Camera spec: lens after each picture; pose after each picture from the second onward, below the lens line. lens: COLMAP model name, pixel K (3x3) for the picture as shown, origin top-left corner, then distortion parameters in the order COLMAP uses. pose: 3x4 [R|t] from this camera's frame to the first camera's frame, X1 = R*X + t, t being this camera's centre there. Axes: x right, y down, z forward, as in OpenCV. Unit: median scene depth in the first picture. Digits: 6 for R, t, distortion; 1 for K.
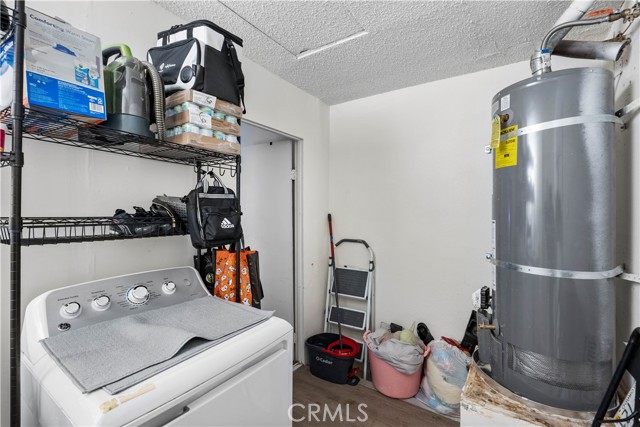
lens RADIAL K [[282.5, 0, 320.8], [0, 282.5, 216.4], [0, 0, 1]] dist [-0.016230, 0.002568]
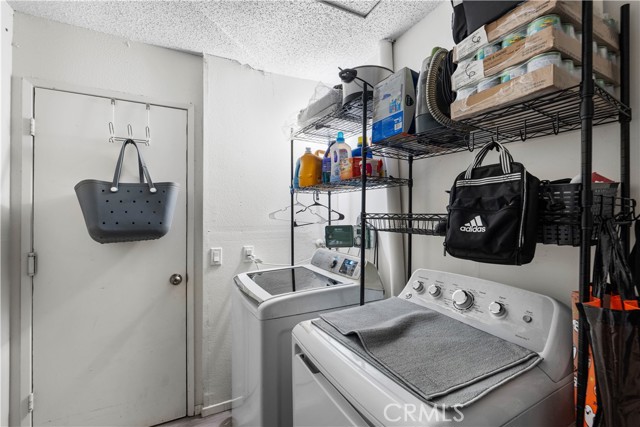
lens RADIAL K [[282.5, 0, 321.0], [0, 282.5, 211.6], [0, 0, 1]] dist [-0.016230, 0.002568]
pose [[-0.459289, -0.005264, -0.888271, 0.460546], [-0.000146, 0.999983, -0.005850, 0.000274], [0.888287, -0.002557, -0.459282, 1.235946]]
